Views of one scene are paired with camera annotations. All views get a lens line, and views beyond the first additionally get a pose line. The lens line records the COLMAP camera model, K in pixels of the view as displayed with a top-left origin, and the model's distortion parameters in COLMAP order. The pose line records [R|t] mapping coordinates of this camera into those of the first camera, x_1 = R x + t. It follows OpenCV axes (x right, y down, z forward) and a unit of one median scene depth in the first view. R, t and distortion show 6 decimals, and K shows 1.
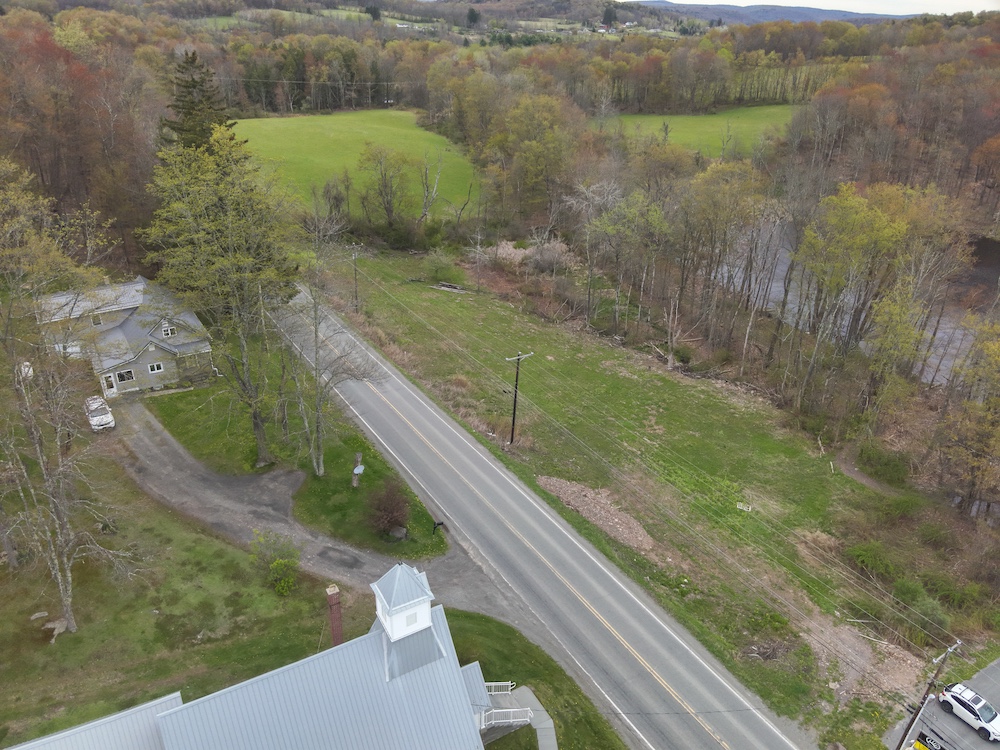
lens RADIAL K [[711.7, 0, 500.0], [0, 711.7, 375.0], [0, 0, 1]] dist [0.123173, -0.216319]
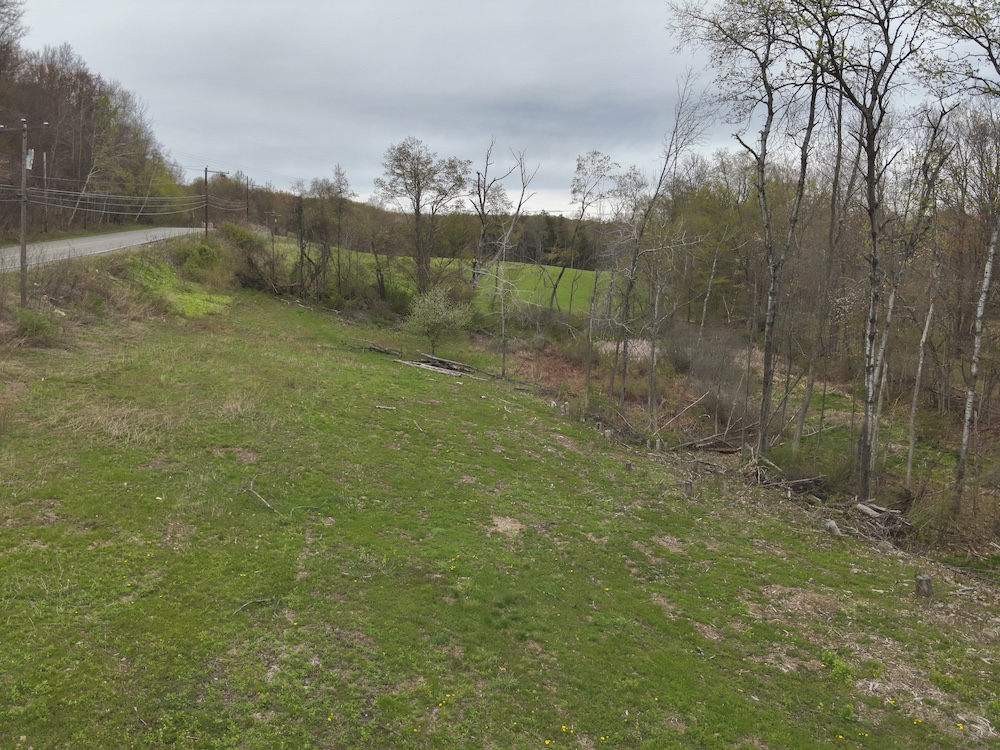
lens RADIAL K [[711.7, 0, 500.0], [0, 711.7, 375.0], [0, 0, 1]] dist [0.123173, -0.216319]
pose [[0.940231, 0.064232, -0.334425, 0.116446], [-0.160996, 0.949213, -0.270325, -0.007591], [0.300077, 0.308009, 0.902820, 0.671442]]
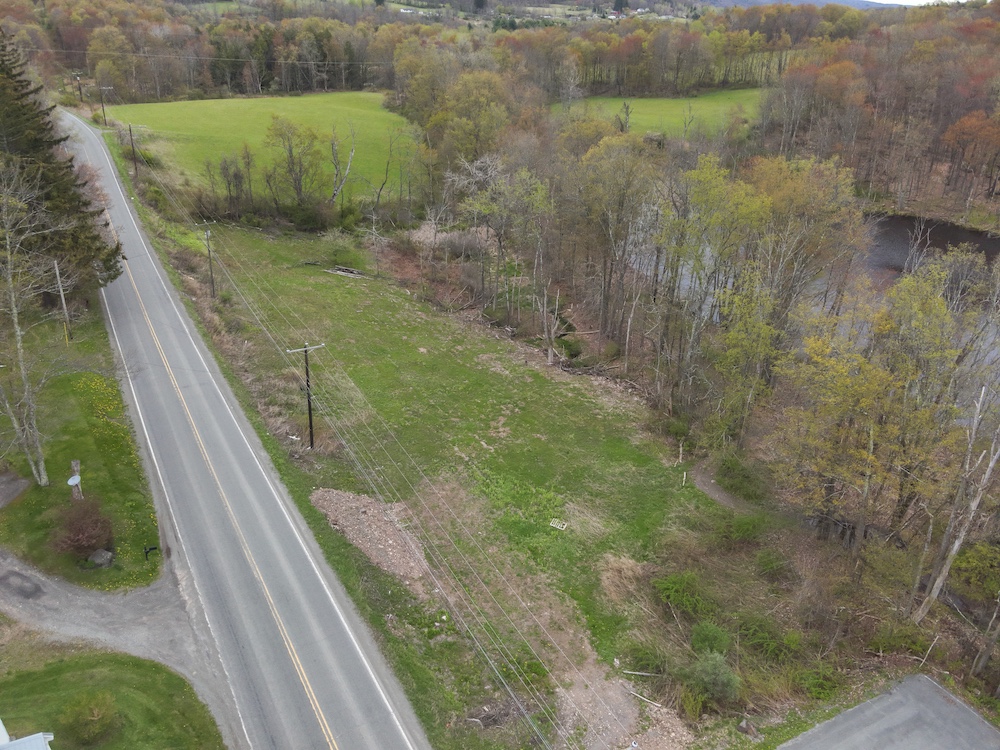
lens RADIAL K [[711.7, 0, 500.0], [0, 711.7, 375.0], [0, 0, 1]] dist [0.123173, -0.216319]
pose [[0.999723, 0.011792, -0.020345, 0.159739], [-0.011527, 0.999847, 0.013124, -0.004435], [0.020497, -0.012886, 0.999707, 0.079343]]
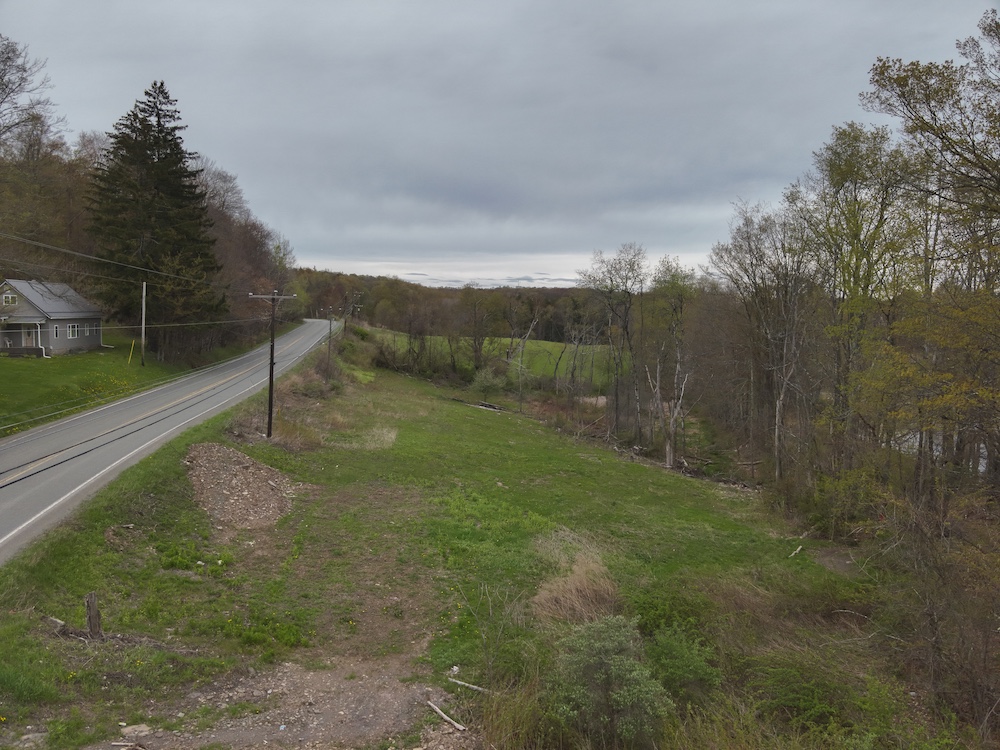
lens RADIAL K [[711.7, 0, 500.0], [0, 711.7, 375.0], [0, 0, 1]] dist [0.123173, -0.216319]
pose [[0.919333, 0.029275, -0.392390, 0.295919], [-0.177263, 0.921115, -0.346590, 0.145094], [0.351290, 0.388188, 0.852001, 0.283126]]
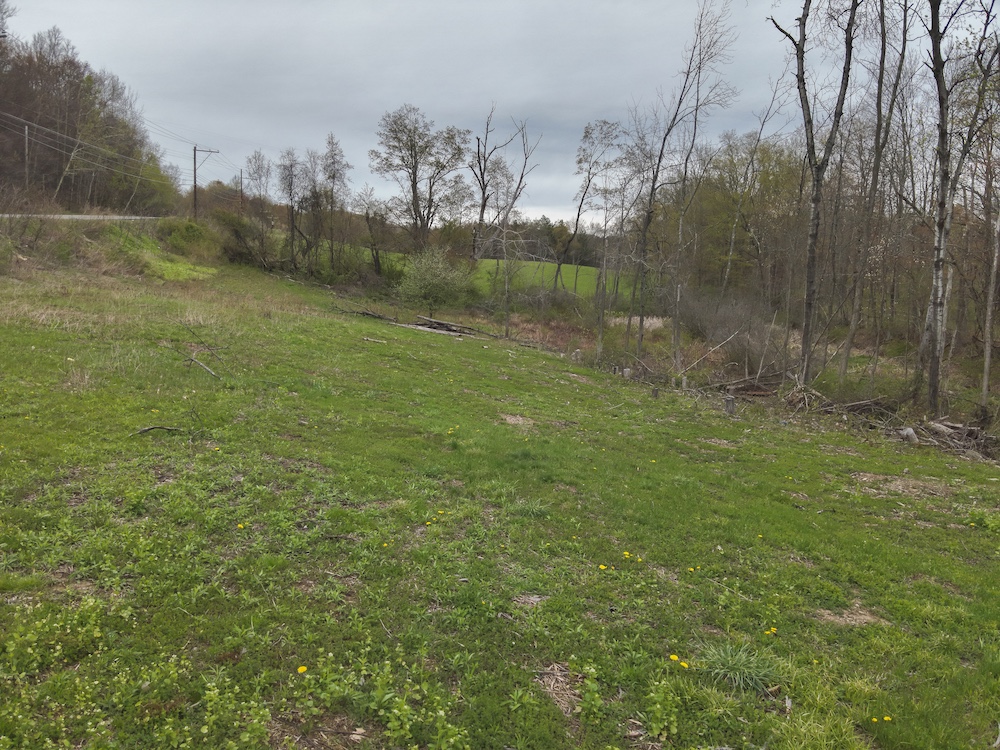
lens RADIAL K [[714.3, 0, 500.0], [0, 714.3, 375.0], [0, 0, 1]] dist [0.102321, -0.182003]
pose [[0.940324, 0.049614, -0.336645, 0.105371], [-0.154099, 0.944142, -0.291289, 0.013560], [0.303389, 0.325783, 0.895445, 0.711858]]
